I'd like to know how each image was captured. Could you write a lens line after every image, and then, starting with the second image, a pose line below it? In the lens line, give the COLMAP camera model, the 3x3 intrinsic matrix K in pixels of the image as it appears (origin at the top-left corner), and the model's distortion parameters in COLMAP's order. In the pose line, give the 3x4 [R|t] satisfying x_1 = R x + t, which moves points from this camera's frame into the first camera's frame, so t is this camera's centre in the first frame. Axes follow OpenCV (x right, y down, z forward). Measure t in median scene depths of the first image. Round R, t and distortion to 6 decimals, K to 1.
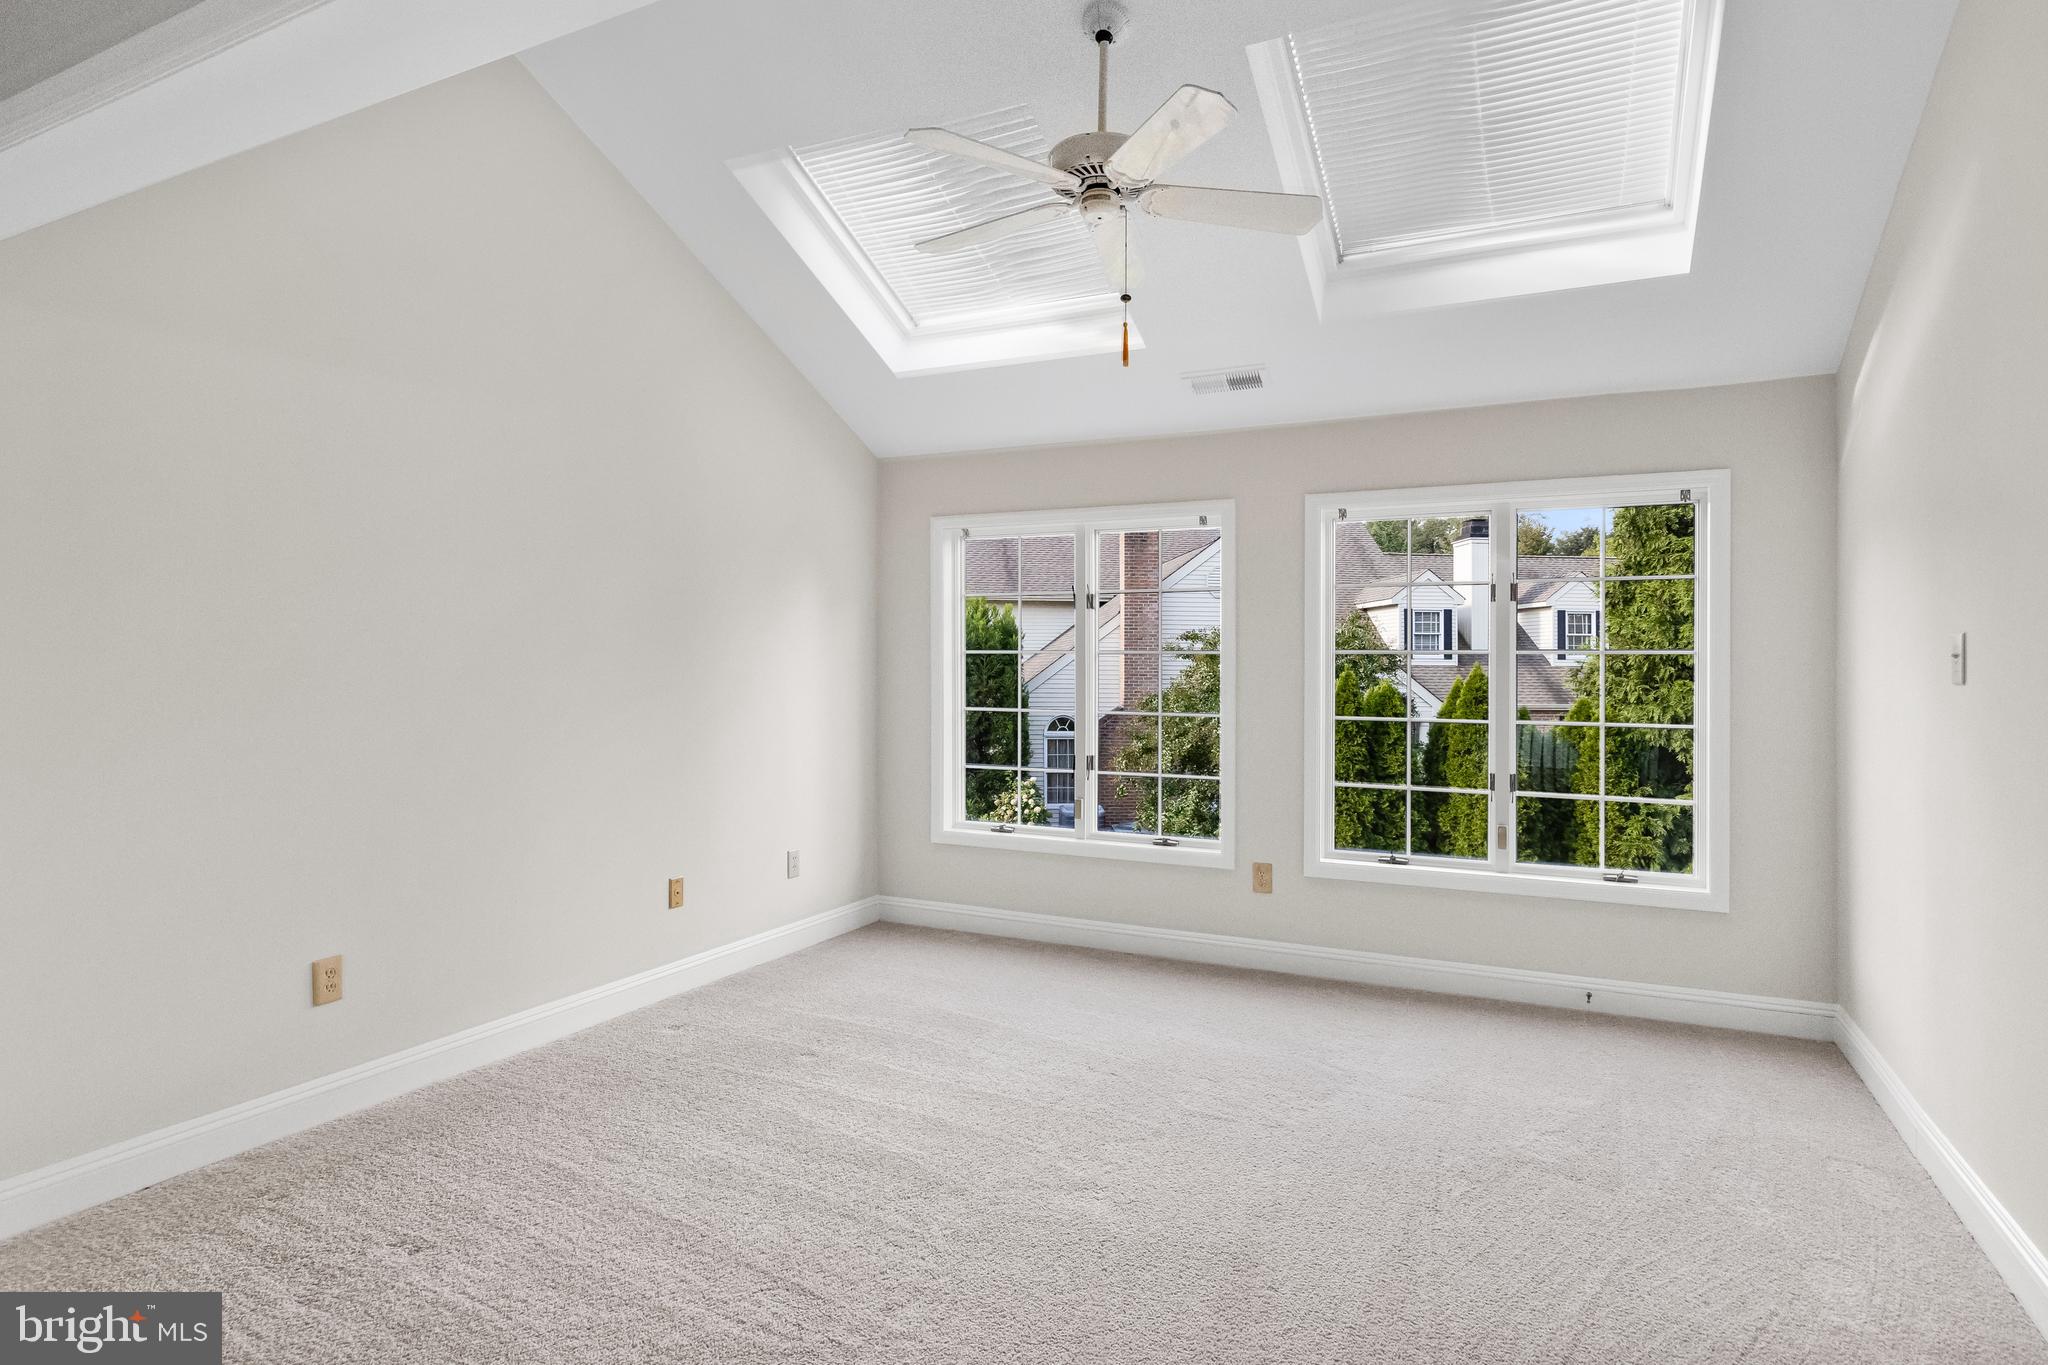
lens RADIAL K [[1081.2, 0, 1023.5], [0, 1081.2, 673.5], [0, 0, 1]] dist [-0.008199, 0.000320]
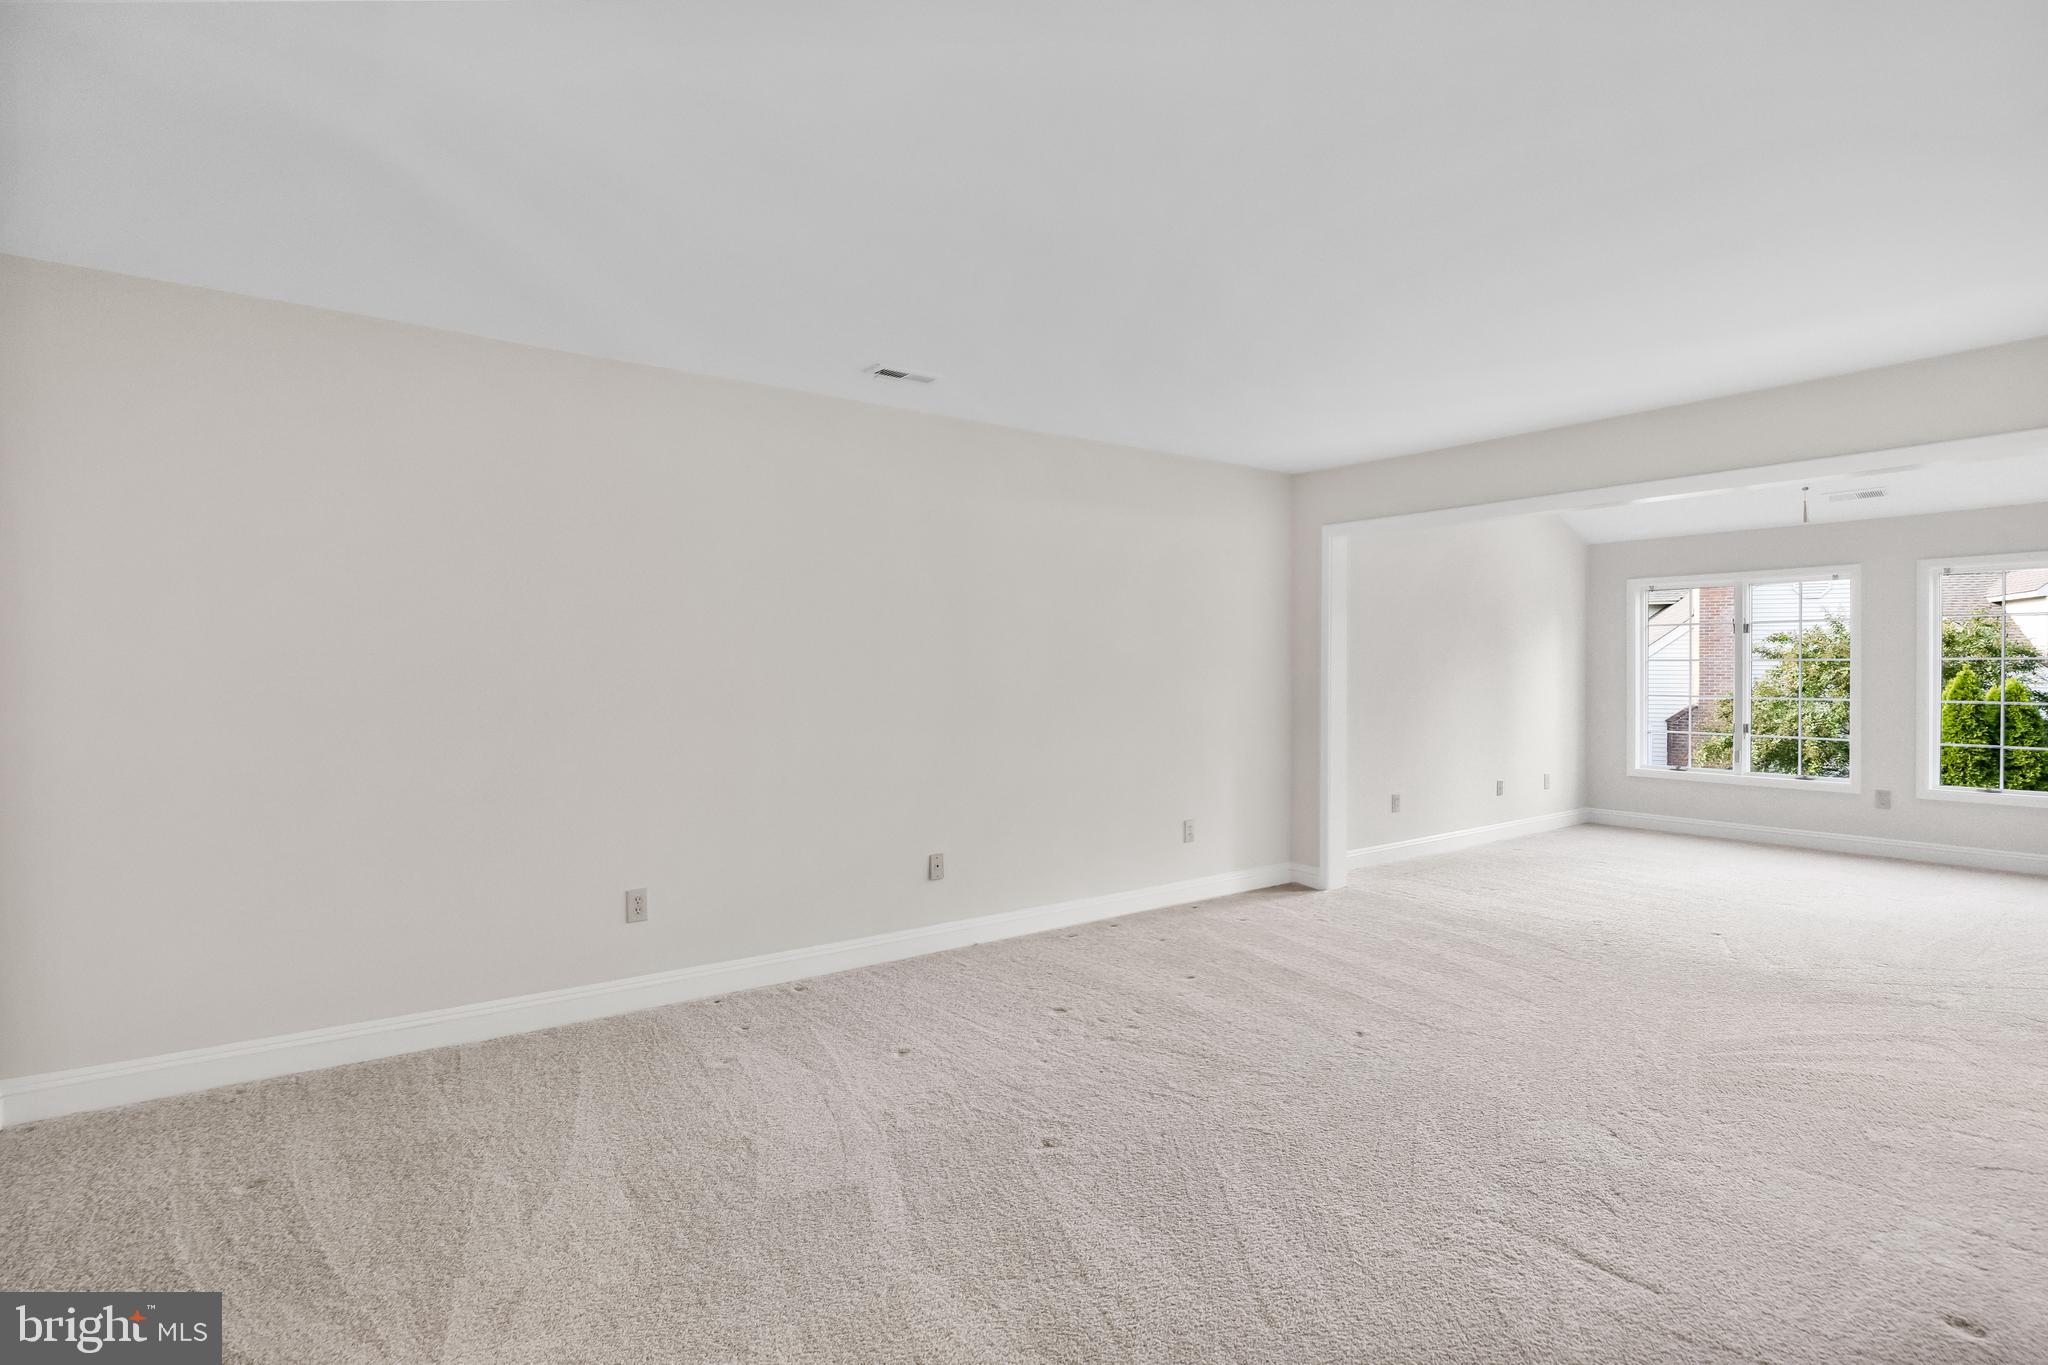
lens RADIAL K [[1042.6, 0, 1023.6], [0, 1042.6, 679.7], [0, 0, 1]] dist [0.001389, 0.000606]
pose [[0.899492, -0.000771, -0.436937, -0.099731], [0.002828, 0.999988, 0.004058, 0.000218], [0.436928, -0.004885, 0.899483, -0.380717]]
